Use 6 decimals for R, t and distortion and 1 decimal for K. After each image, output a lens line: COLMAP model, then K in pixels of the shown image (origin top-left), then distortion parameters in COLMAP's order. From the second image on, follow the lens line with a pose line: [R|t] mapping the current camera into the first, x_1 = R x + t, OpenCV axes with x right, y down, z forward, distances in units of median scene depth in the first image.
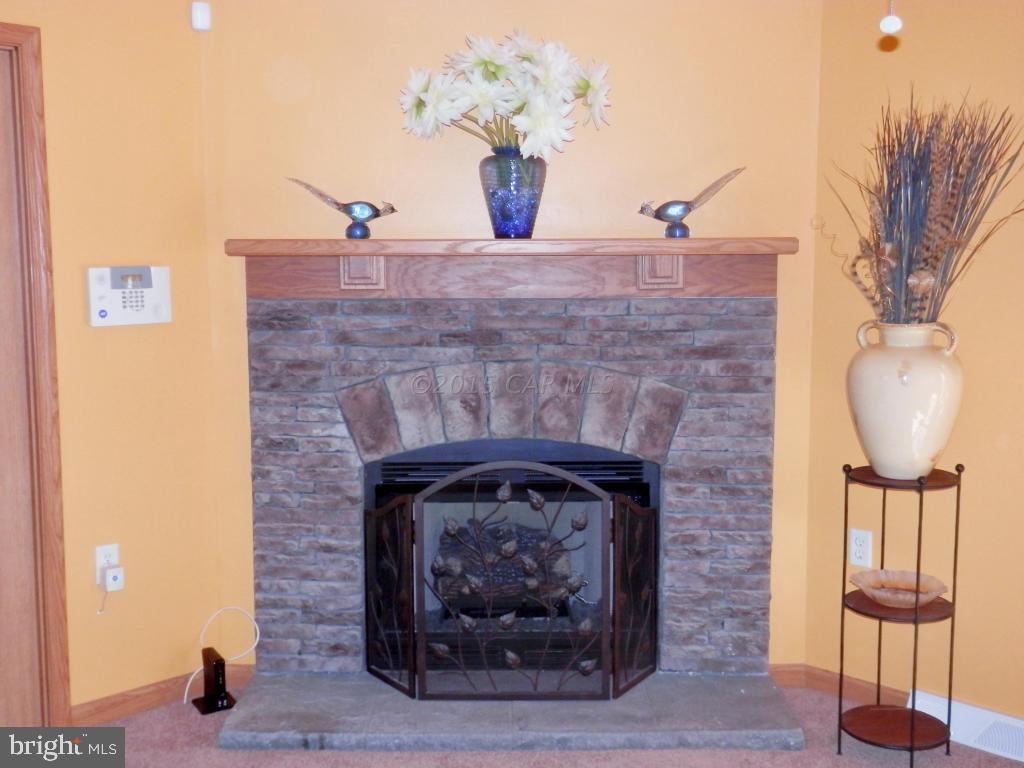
lens RADIAL K [[1142.1, 0, 512.0], [0, 1142.1, 384.0], [0, 0, 1]] dist [0.015198, 0.015106]
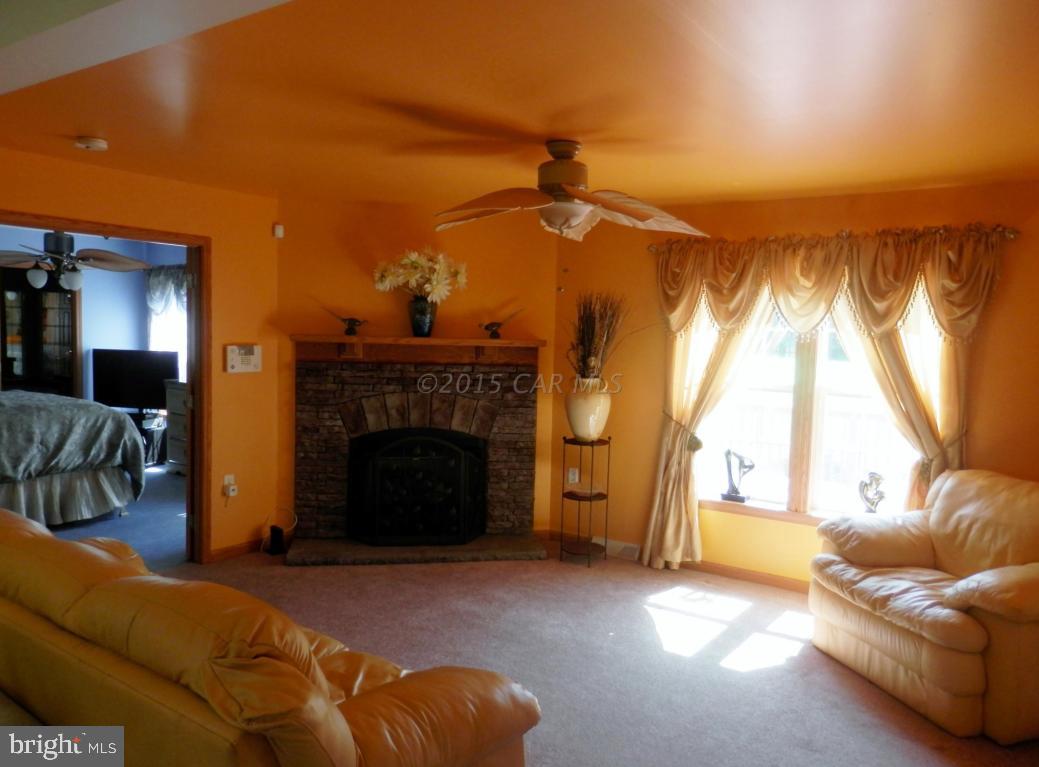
lens RADIAL K [[767.9, 0, 519.5], [0, 767.9, 383.5], [0, 0, 1]] dist [-0.006208, 0.001802]
pose [[0.983512, 0.015589, 0.180169, -0.078593], [-0.007959, 0.999044, -0.042994, 0.025898], [-0.180667, 0.040852, 0.982696, -0.489366]]
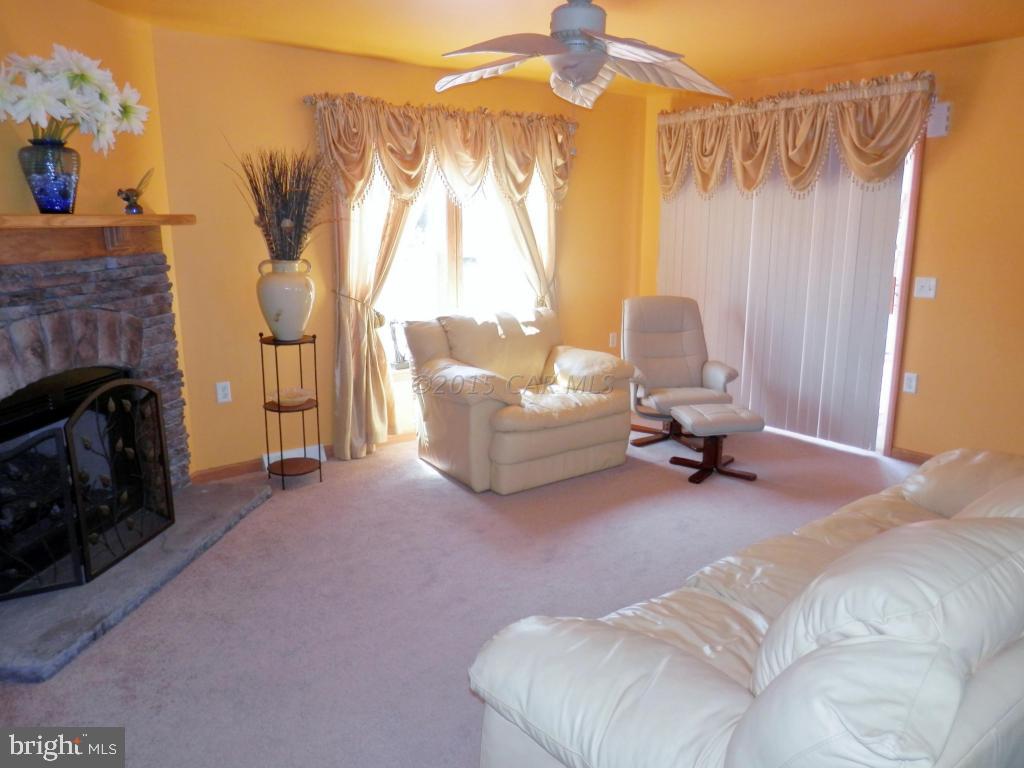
lens RADIAL K [[746.3, 0, 512.0], [0, 746.3, 384.0], [0, 0, 1]] dist [-0.003902, 0.001630]
pose [[0.127402, -0.211886, 0.968955, -0.753065], [0.114984, 0.973484, 0.197758, -0.047002], [-0.985164, 0.086219, 0.148387, 0.382647]]
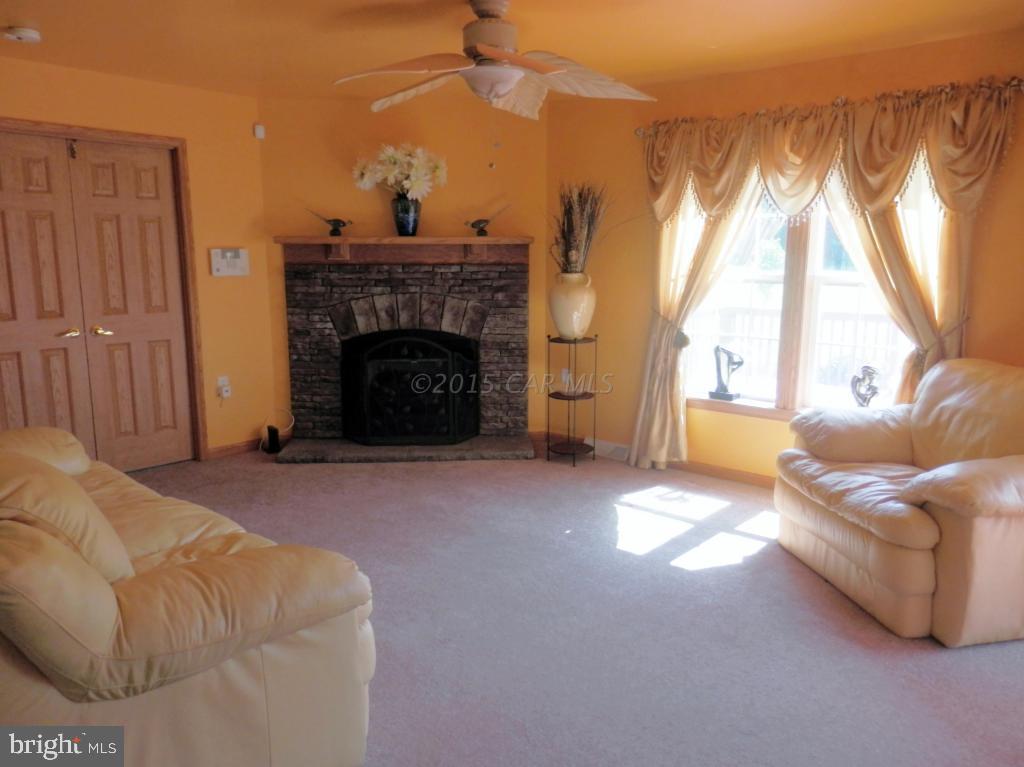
lens RADIAL K [[746.3, 0, 512.0], [0, 746.3, 383.5], [0, 0, 1]] dist [-0.003902, 0.001630]
pose [[0.997449, -0.009259, 0.070784, 0.095177], [0.004789, 0.997998, 0.063058, 0.063622], [-0.071226, -0.062558, 0.995497, -0.446236]]
